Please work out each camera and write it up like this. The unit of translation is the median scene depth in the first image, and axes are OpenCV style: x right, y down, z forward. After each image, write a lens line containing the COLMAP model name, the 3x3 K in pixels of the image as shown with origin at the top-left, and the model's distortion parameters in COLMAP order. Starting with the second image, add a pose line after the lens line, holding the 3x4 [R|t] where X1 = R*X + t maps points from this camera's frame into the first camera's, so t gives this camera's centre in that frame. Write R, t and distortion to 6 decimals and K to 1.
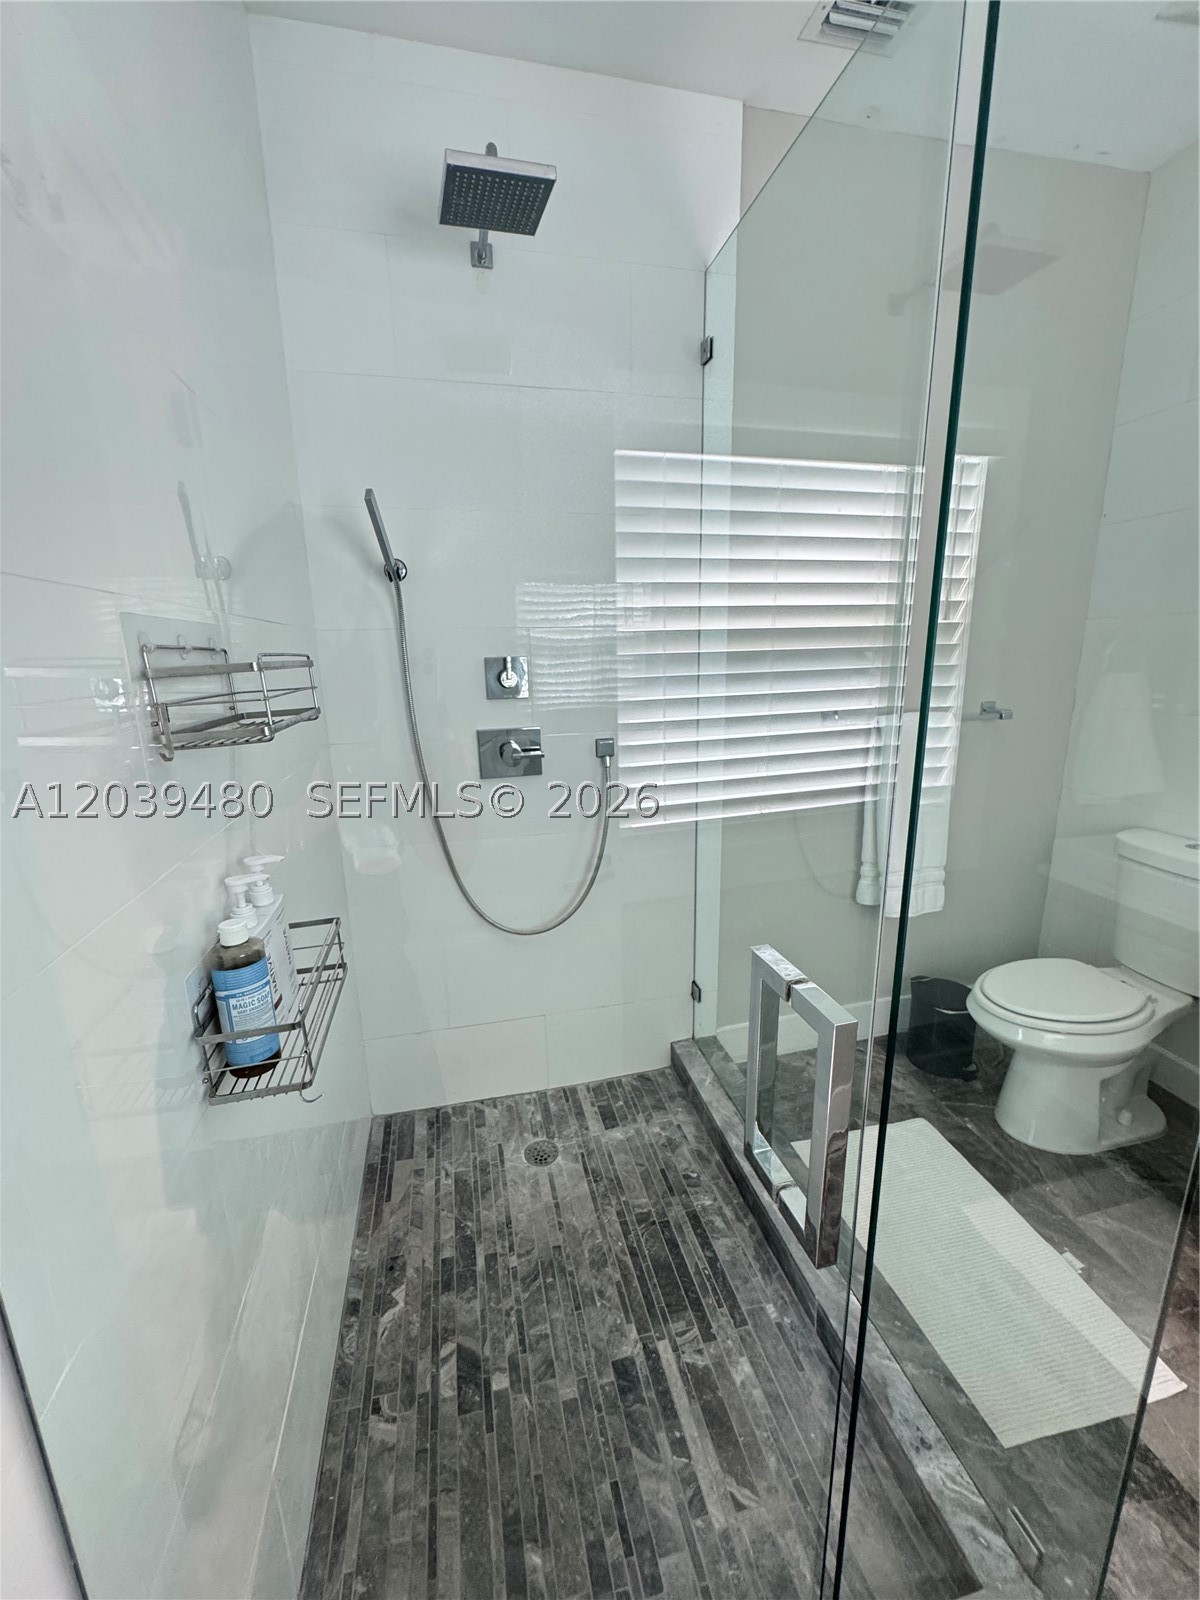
lens RADIAL K [[642.8, 0, 600.6], [0, 642.8, 798.3], [0, 0, 1]] dist [-0.003234, 0.001067]
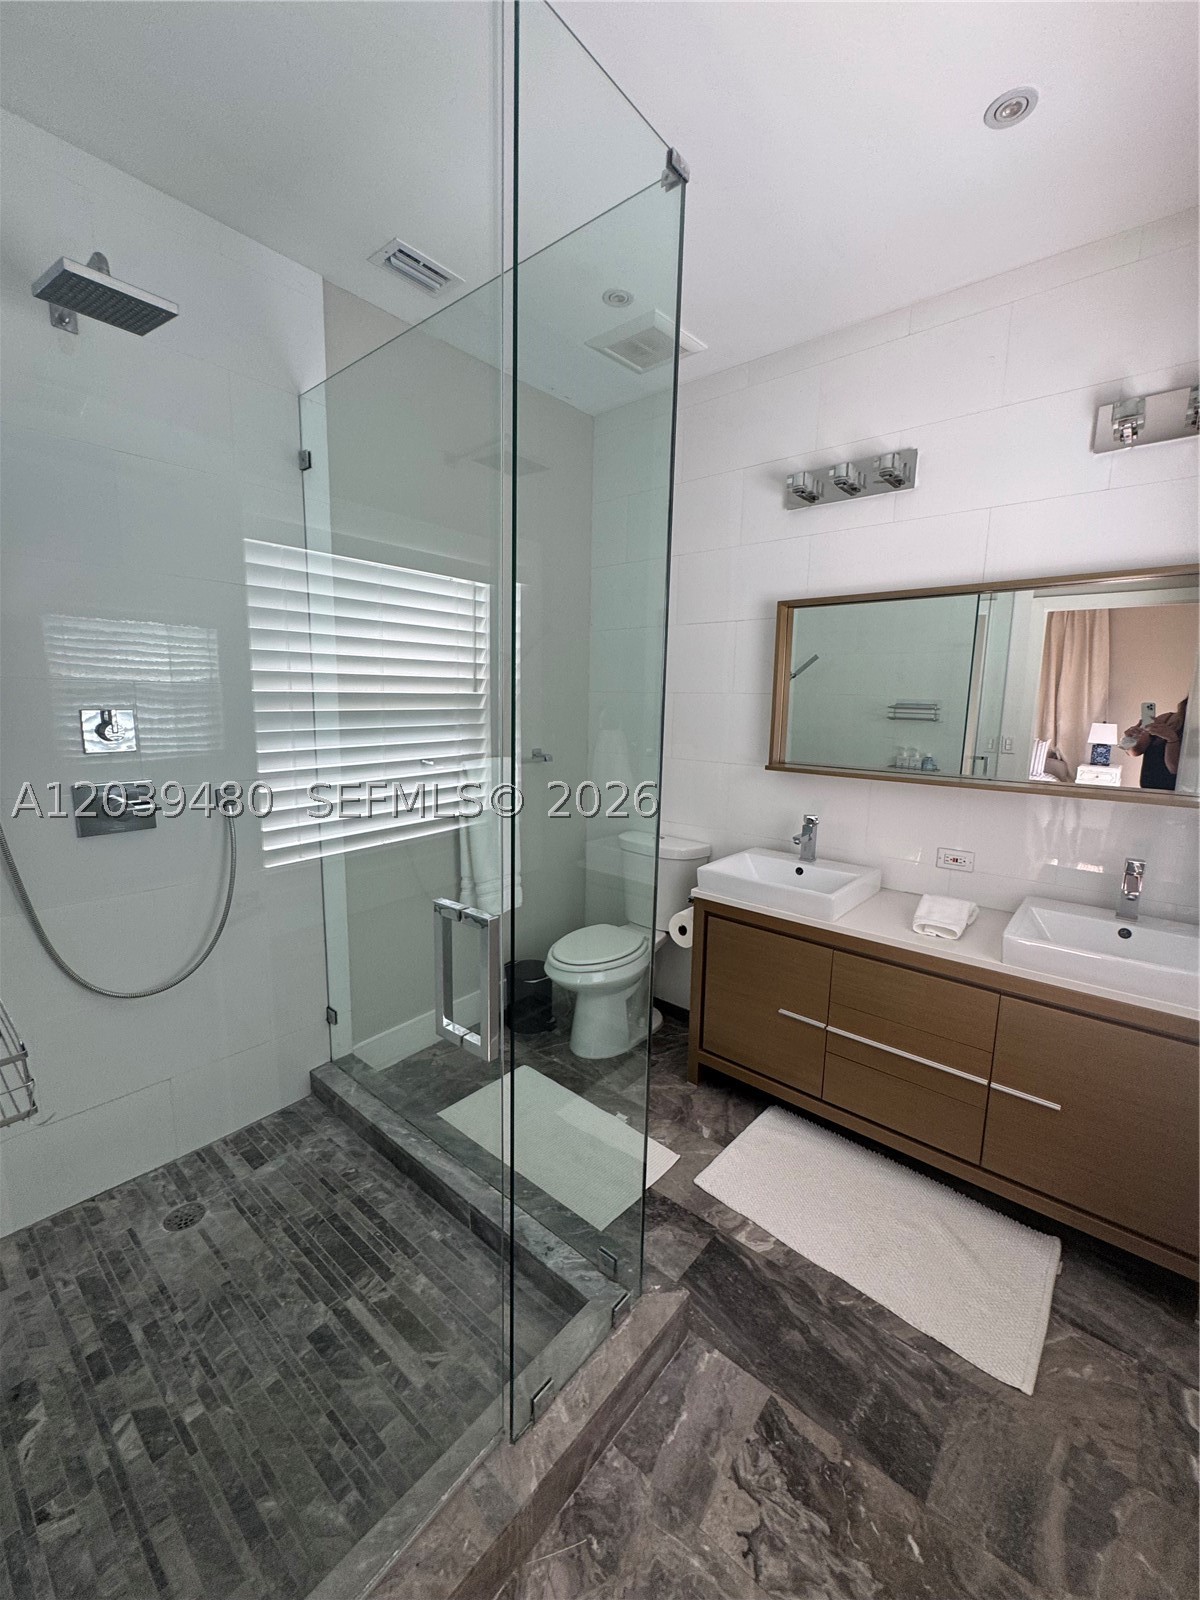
lens RADIAL K [[642.8, 0, 600.6], [0, 642.8, 798.3], [0, 0, 1]] dist [-0.003234, 0.001067]
pose [[0.801924, -0.058002, 0.594603, -0.138257], [0.100611, 0.994172, -0.038712, 0.027236], [-0.588893, 0.090868, 0.803087, -0.220356]]
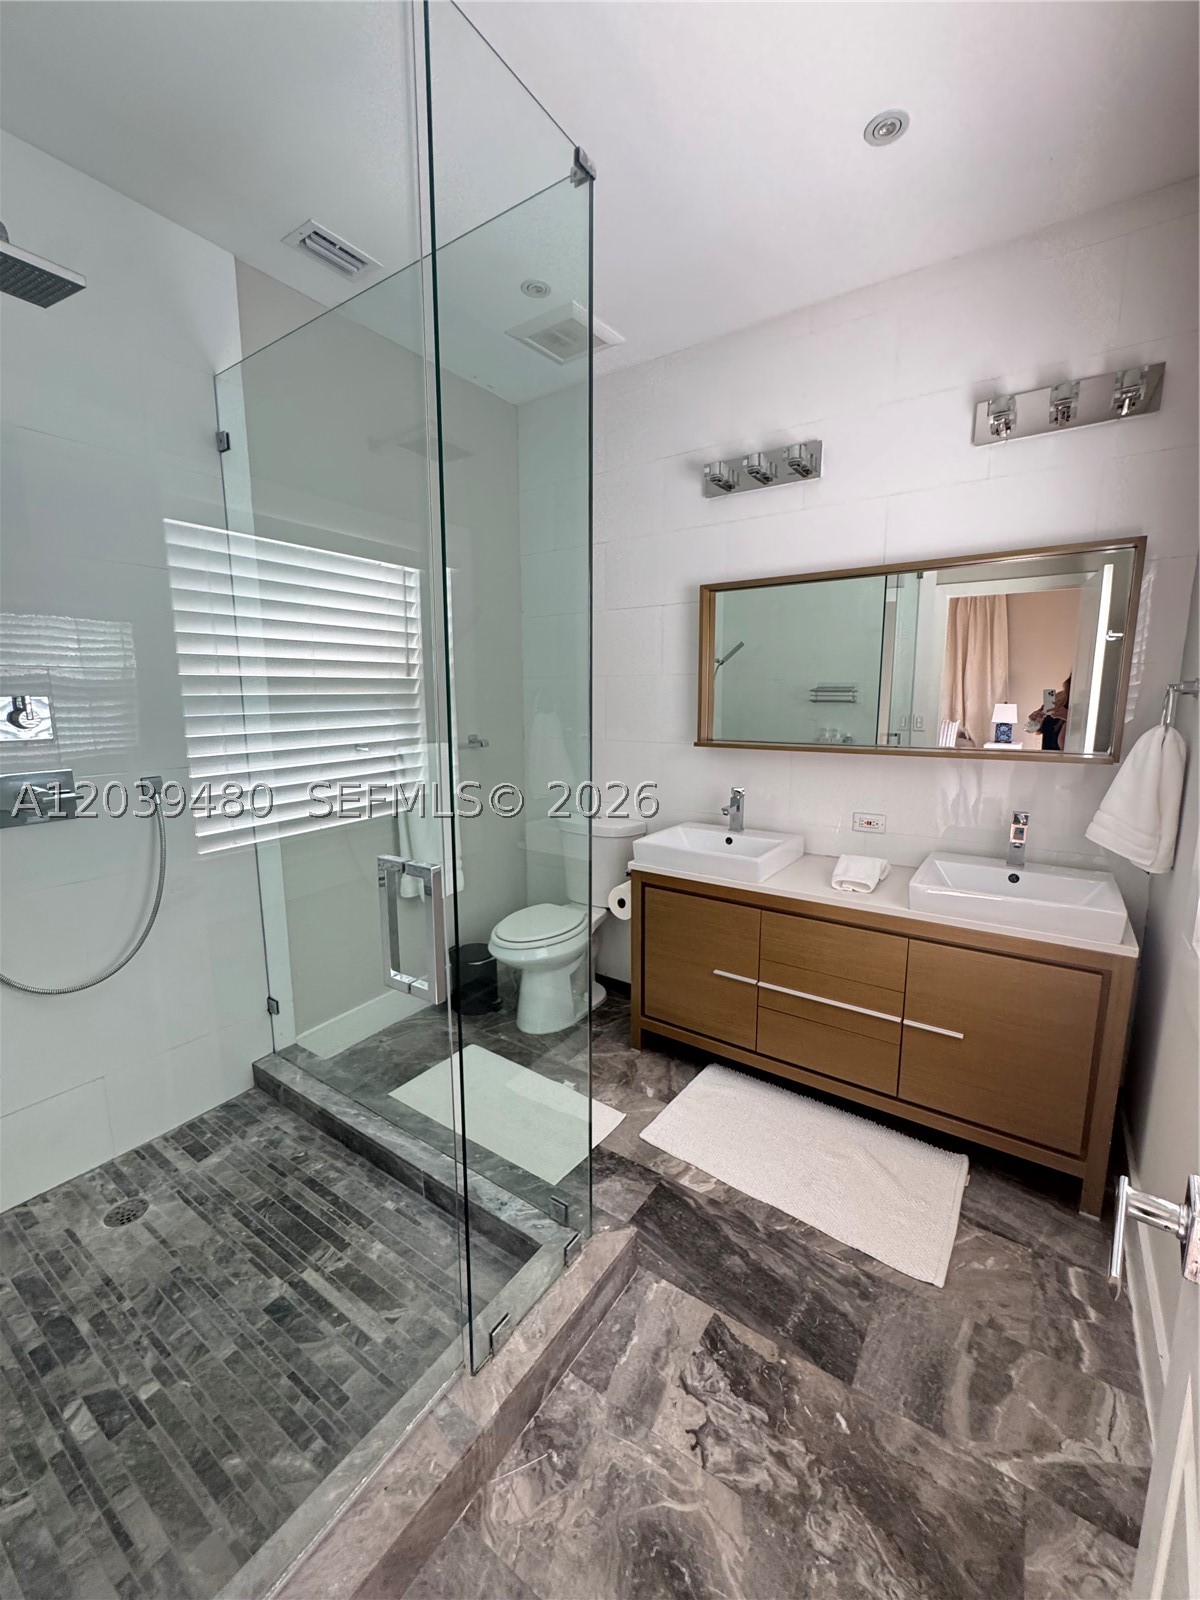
lens RADIAL K [[642.8, 0, 600.6], [0, 642.8, 798.3], [0, 0, 1]] dist [-0.003234, 0.001067]
pose [[0.740183, -0.089193, 0.666464, -0.163227], [0.139763, 0.989924, -0.022740, 0.070332], [-0.657720, 0.109979, 0.745191, -0.255204]]
